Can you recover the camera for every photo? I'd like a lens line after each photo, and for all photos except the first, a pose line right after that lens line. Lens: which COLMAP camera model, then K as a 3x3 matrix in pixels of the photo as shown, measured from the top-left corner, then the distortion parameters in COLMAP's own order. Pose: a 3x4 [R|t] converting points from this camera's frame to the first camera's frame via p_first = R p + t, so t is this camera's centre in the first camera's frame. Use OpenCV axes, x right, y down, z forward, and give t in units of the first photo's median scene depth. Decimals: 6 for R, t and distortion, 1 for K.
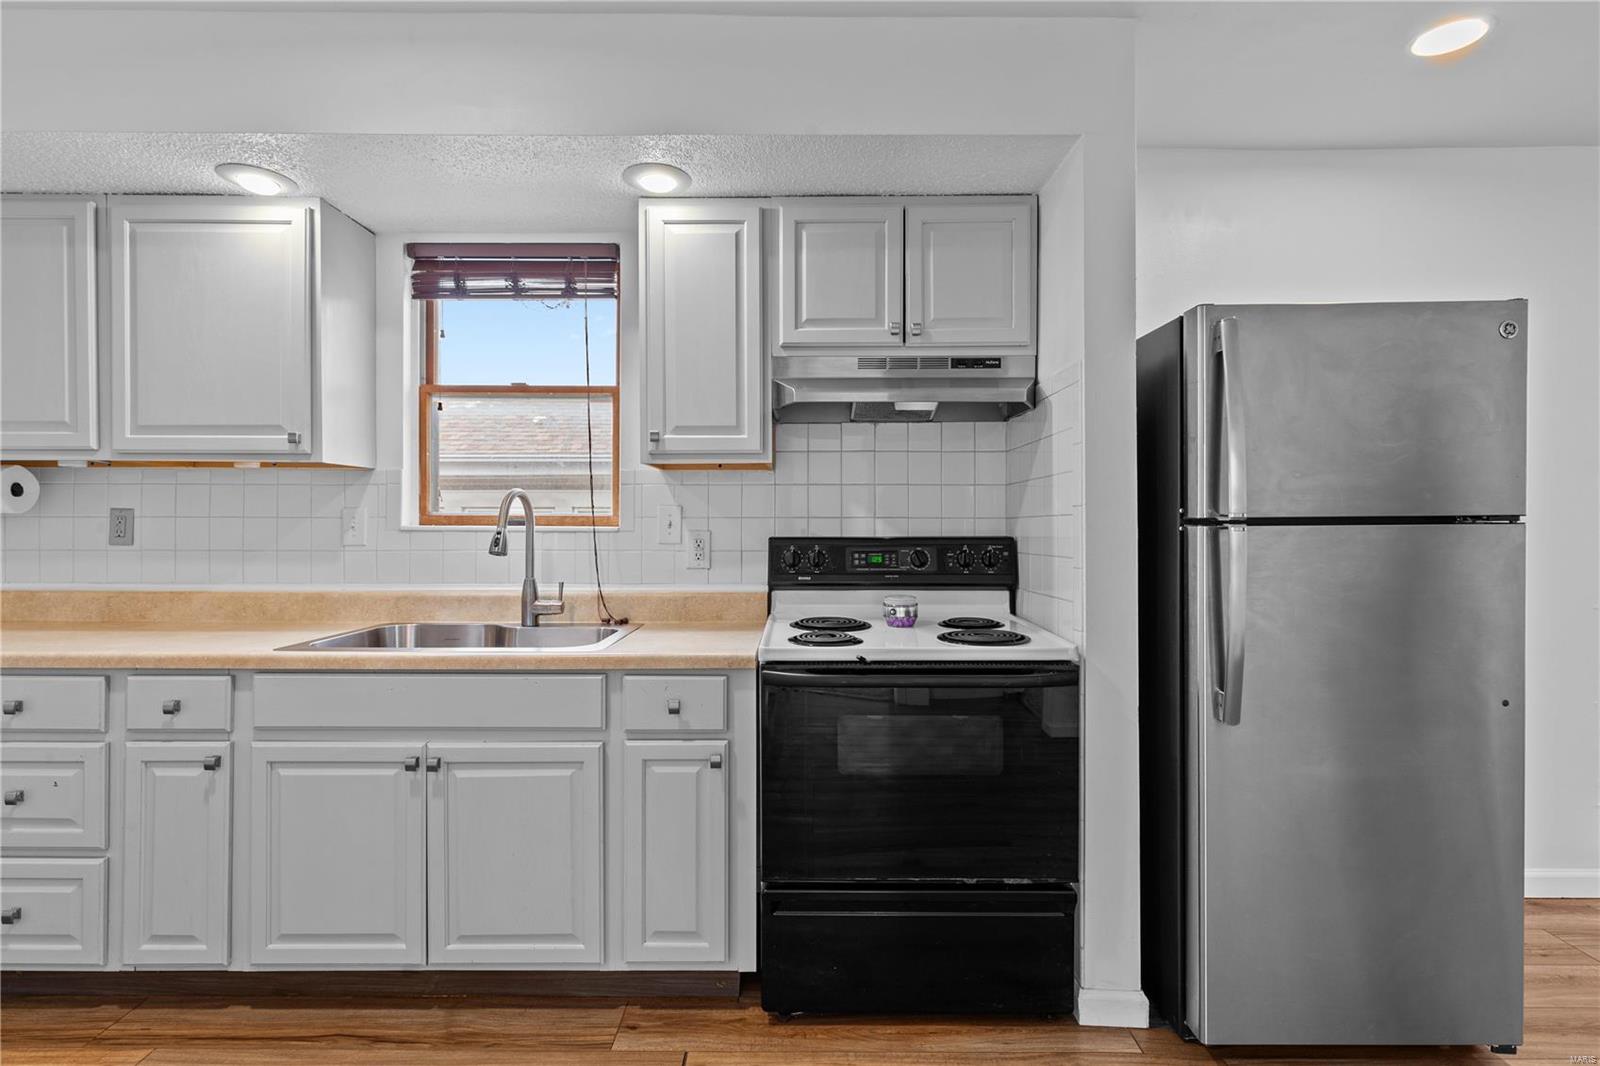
lens RADIAL K [[773.8, 0, 799.2], [0, 773.8, 525.8], [0, 0, 1]] dist [0.004973, 0.000176]
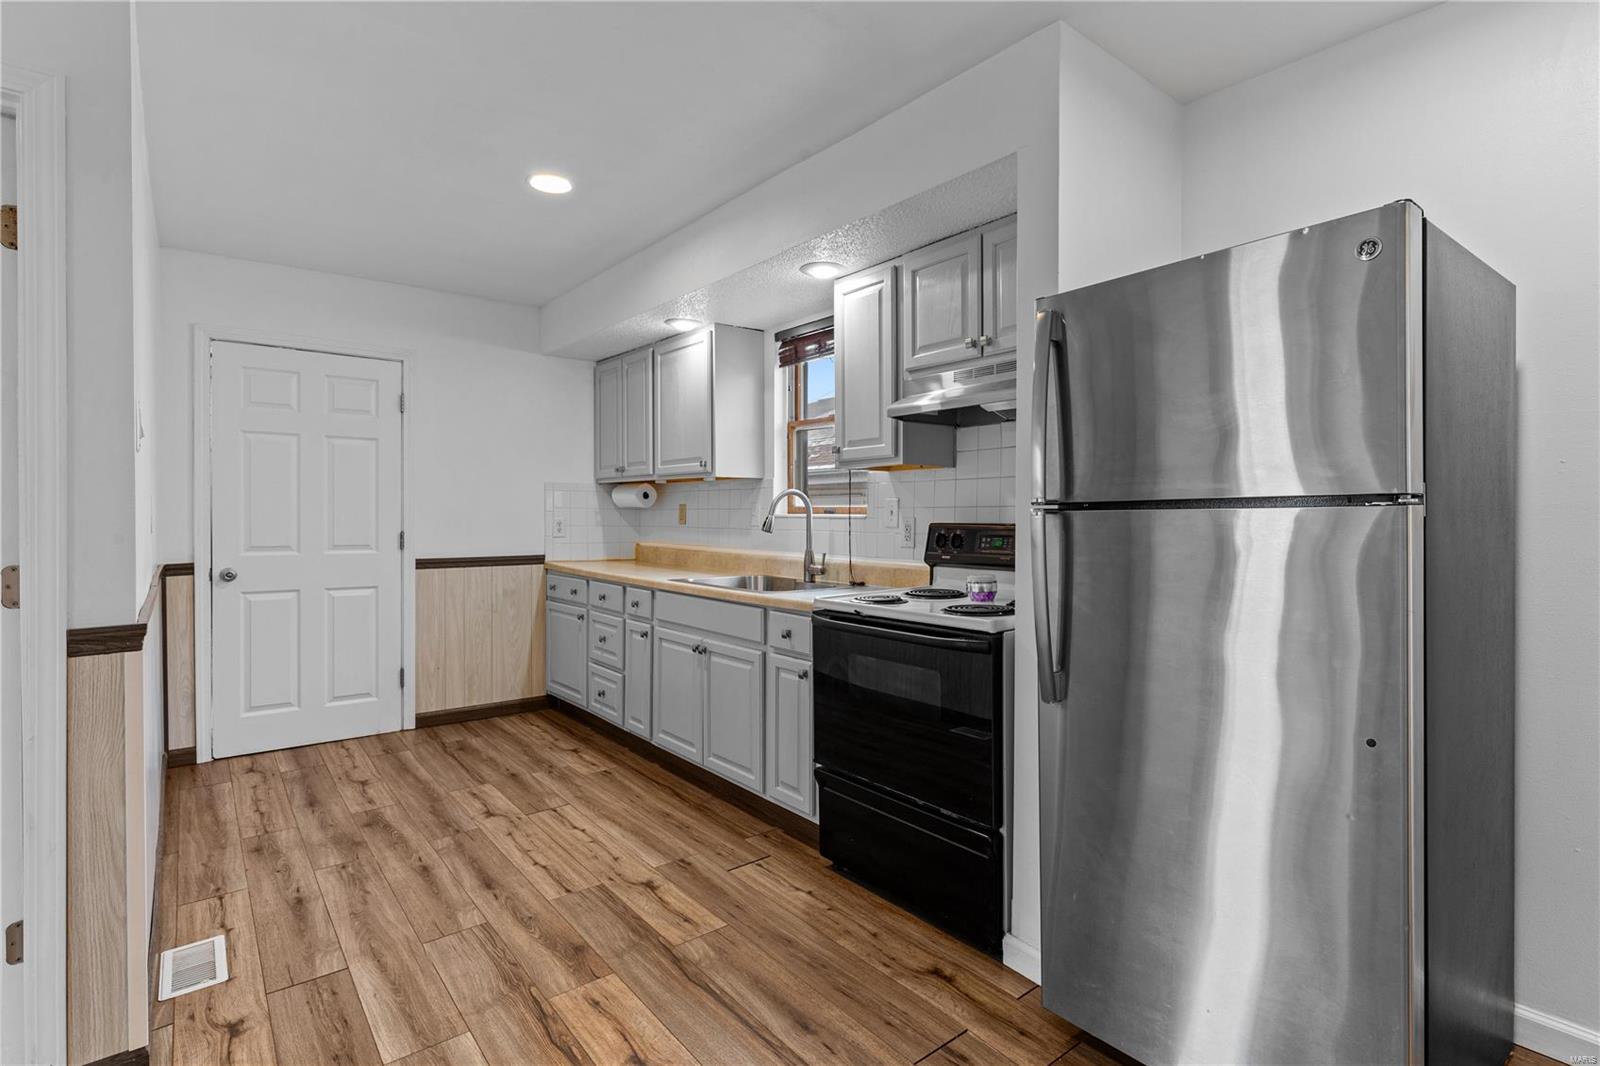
lens RADIAL K [[780.6, 0, 815.2], [0, 780.6, 527.0], [0, 0, 1]] dist [-0.001286, -0.000187]
pose [[0.633471, 0.012941, -0.773658, 0.878481], [-0.007192, 0.999915, 0.010837, 0.009744], [0.773733, -0.001300, 0.633511, 0.075471]]
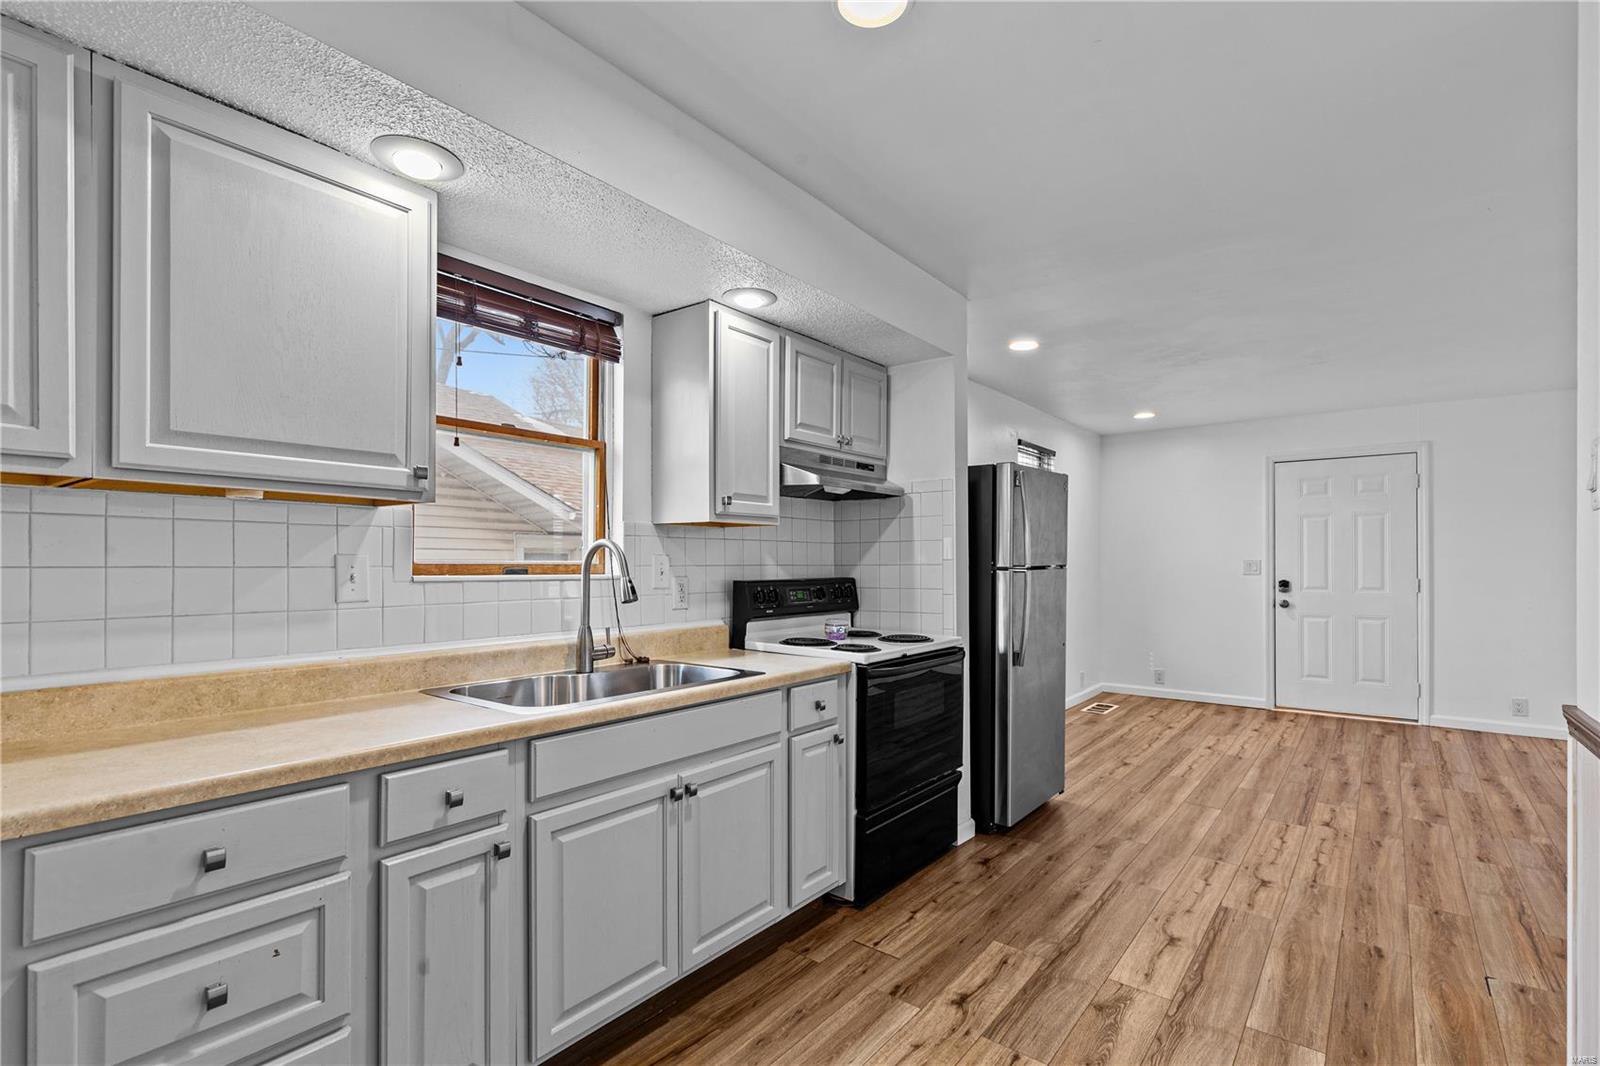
lens RADIAL K [[742.1, 0, 813.2], [0, 742.1, 560.3], [0, 0, 1]] dist [0.007646, -0.000393]
pose [[0.605061, 0.002890, 0.796174, -1.033147], [0.002449, 0.999982, -0.005491, -0.013575], [-0.796175, 0.005272, 0.605043, 0.179678]]
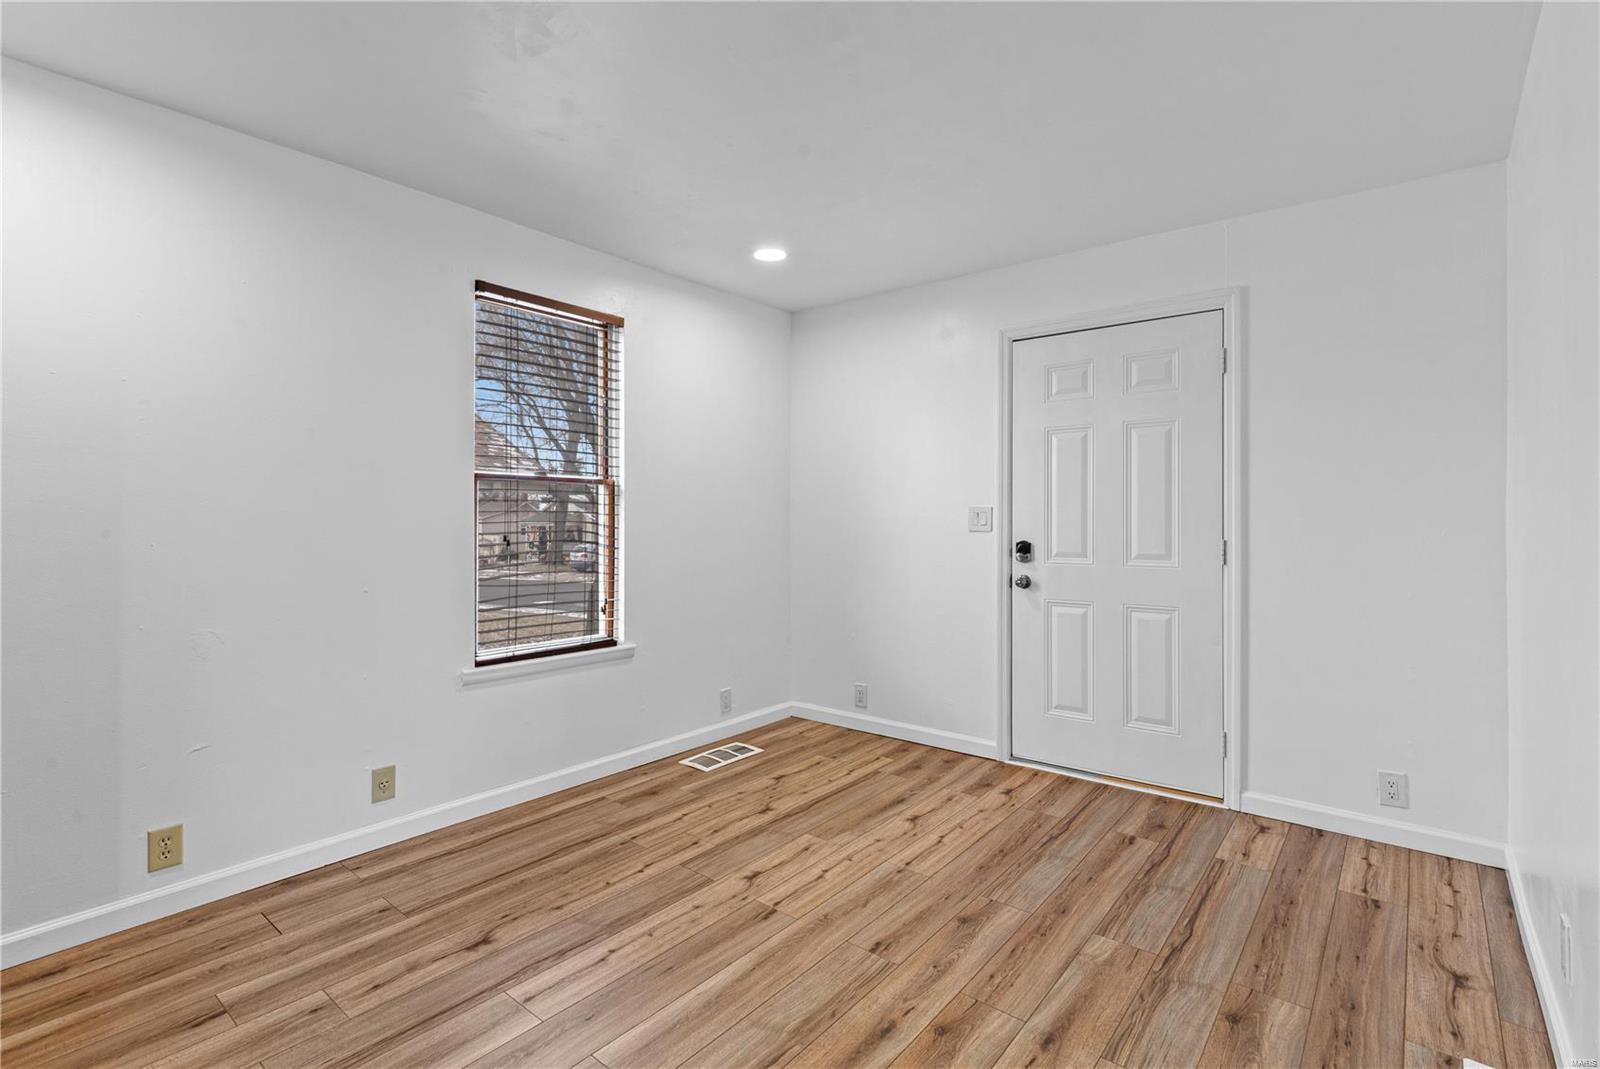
lens RADIAL K [[758.9, 0, 807.8], [0, 758.9, 518.1], [0, 0, 1]] dist [0.011564, -0.000618]
pose [[0.621205, 0.001831, 0.783646, 0.641502], [0.001349, 0.999993, -0.003405, 0.003839], [-0.783647, 0.003172, 0.621199, -0.196976]]
